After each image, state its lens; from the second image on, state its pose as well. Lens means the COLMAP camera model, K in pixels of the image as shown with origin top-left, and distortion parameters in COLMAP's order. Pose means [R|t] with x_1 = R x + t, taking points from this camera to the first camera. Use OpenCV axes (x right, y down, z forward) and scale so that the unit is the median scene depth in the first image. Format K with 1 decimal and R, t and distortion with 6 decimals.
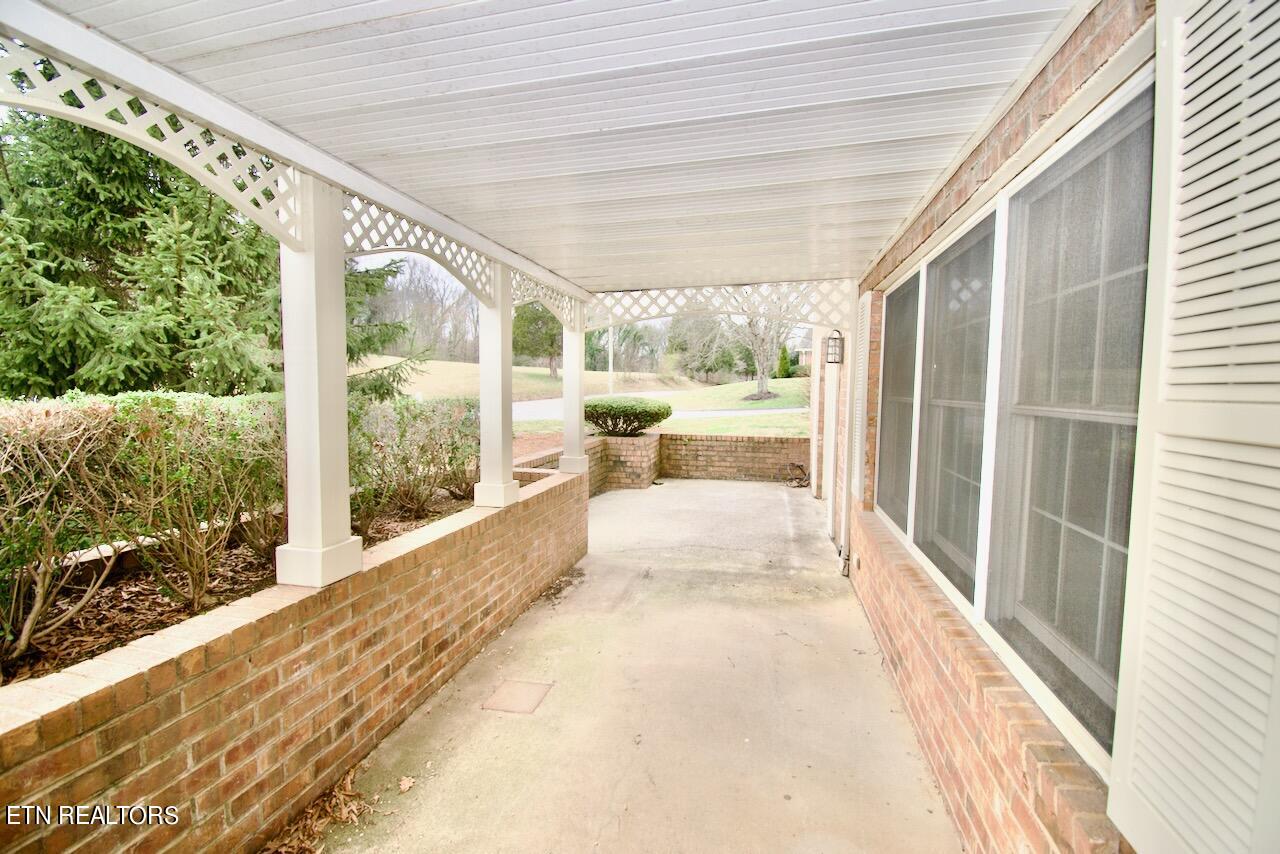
lens RADIAL K [[574.6, 0, 640.0], [0, 574.6, 427.0], [0, 0, 1]] dist [0.015436, -0.021542]
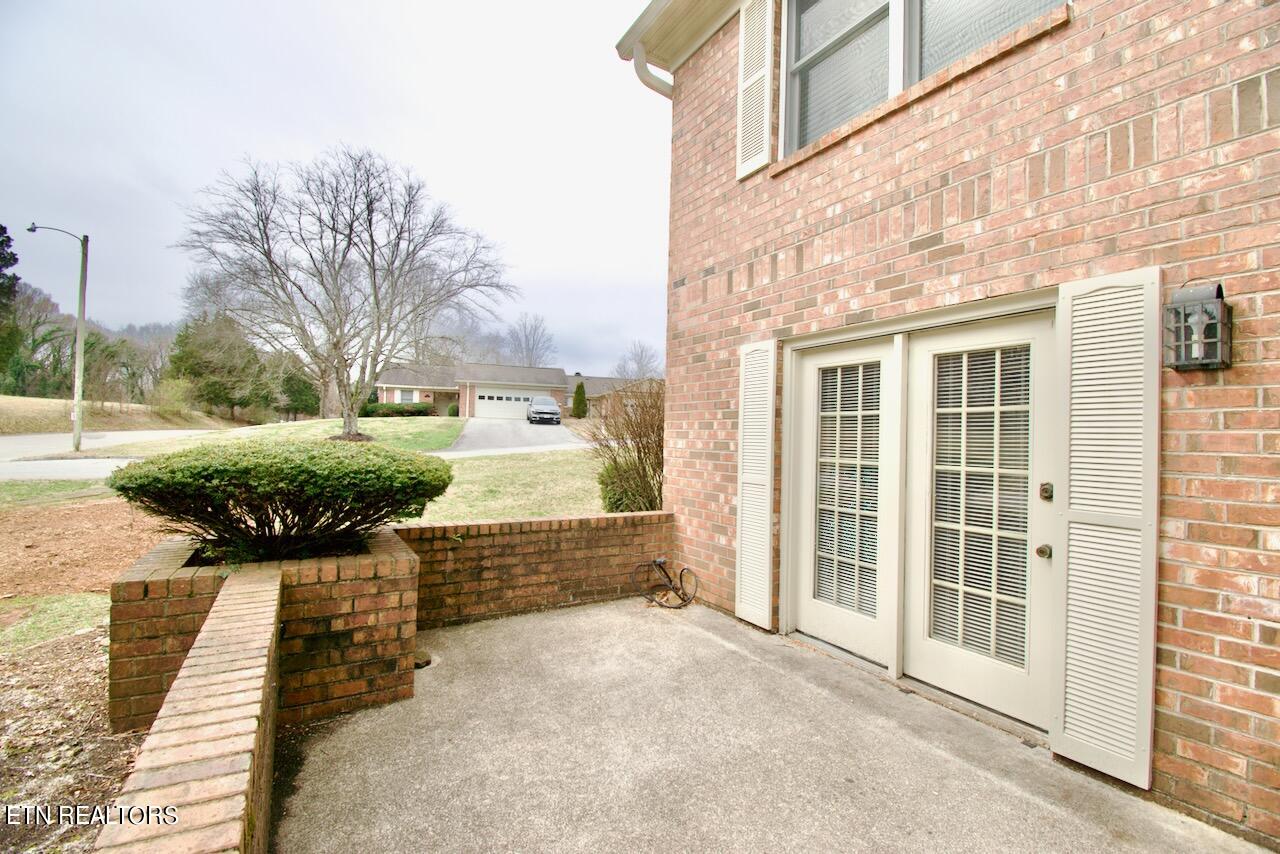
lens RADIAL K [[553.3, 0, 640.0], [0, 553.3, 427.0], [0, 0, 1]] dist [0.010996, -0.019994]
pose [[0.710060, 0.022933, 0.703767, -0.127600], [0.029751, 0.997600, -0.062525, -0.033648], [-0.703512, 0.065334, 0.707674, 0.589523]]
